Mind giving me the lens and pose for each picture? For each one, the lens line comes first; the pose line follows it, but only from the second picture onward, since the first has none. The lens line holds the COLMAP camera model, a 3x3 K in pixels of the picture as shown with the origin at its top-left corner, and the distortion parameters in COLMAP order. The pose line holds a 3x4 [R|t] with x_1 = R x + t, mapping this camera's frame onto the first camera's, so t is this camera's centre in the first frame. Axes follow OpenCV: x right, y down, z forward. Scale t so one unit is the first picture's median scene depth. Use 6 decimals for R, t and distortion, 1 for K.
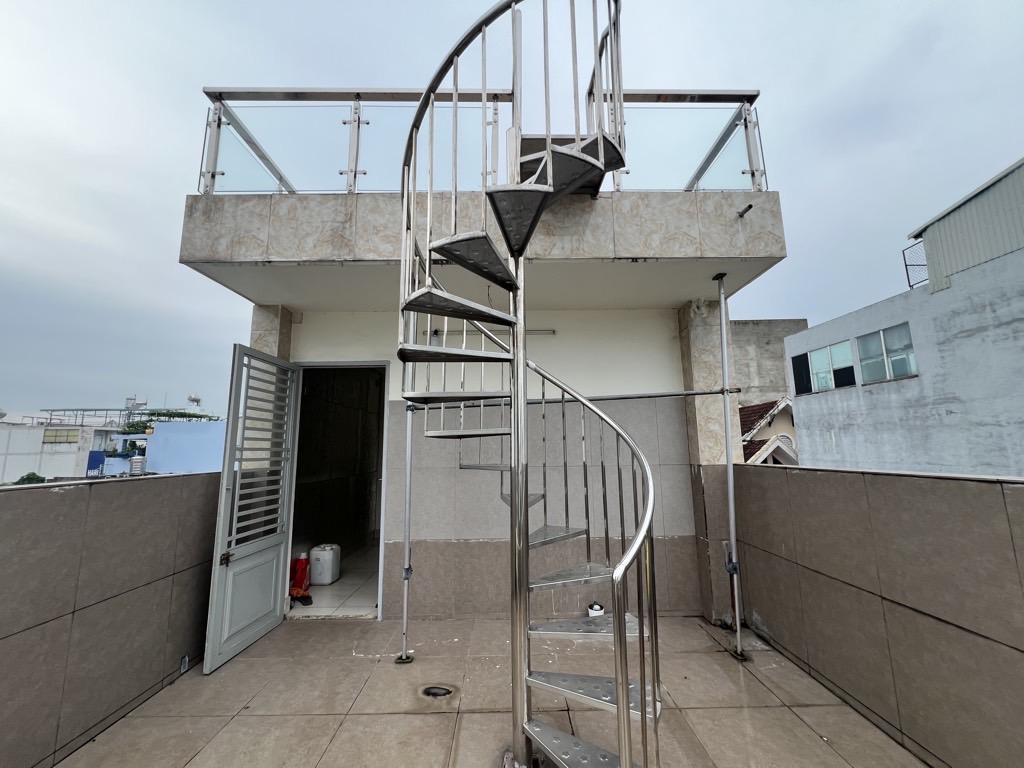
lens RADIAL K [[418.1, 0, 512.0], [0, 418.1, 384.0], [0, 0, 1]] dist [-0.000081, -0.000041]
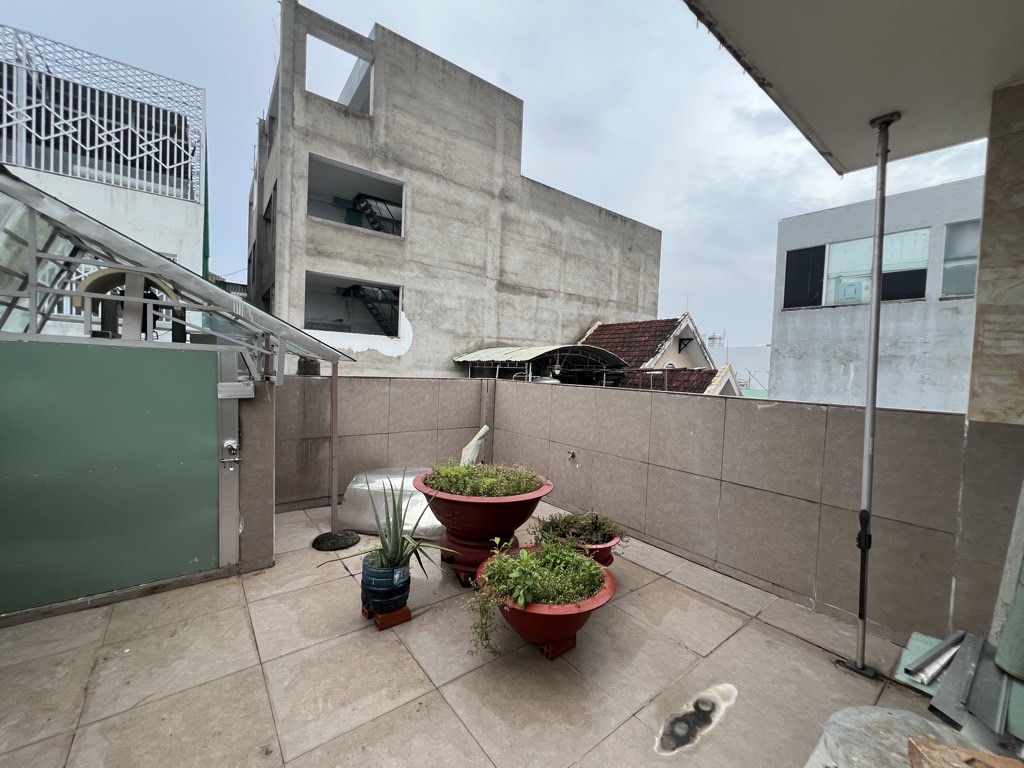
lens RADIAL K [[418.1, 0, 512.0], [0, 418.1, 384.0], [0, 0, 1]] dist [-0.000081, -0.000041]
pose [[0.797368, 0.024432, 0.602998, -0.087955], [-0.142547, 0.978532, 0.148849, 0.115360], [-0.586416, -0.204643, 0.783733, 0.737167]]
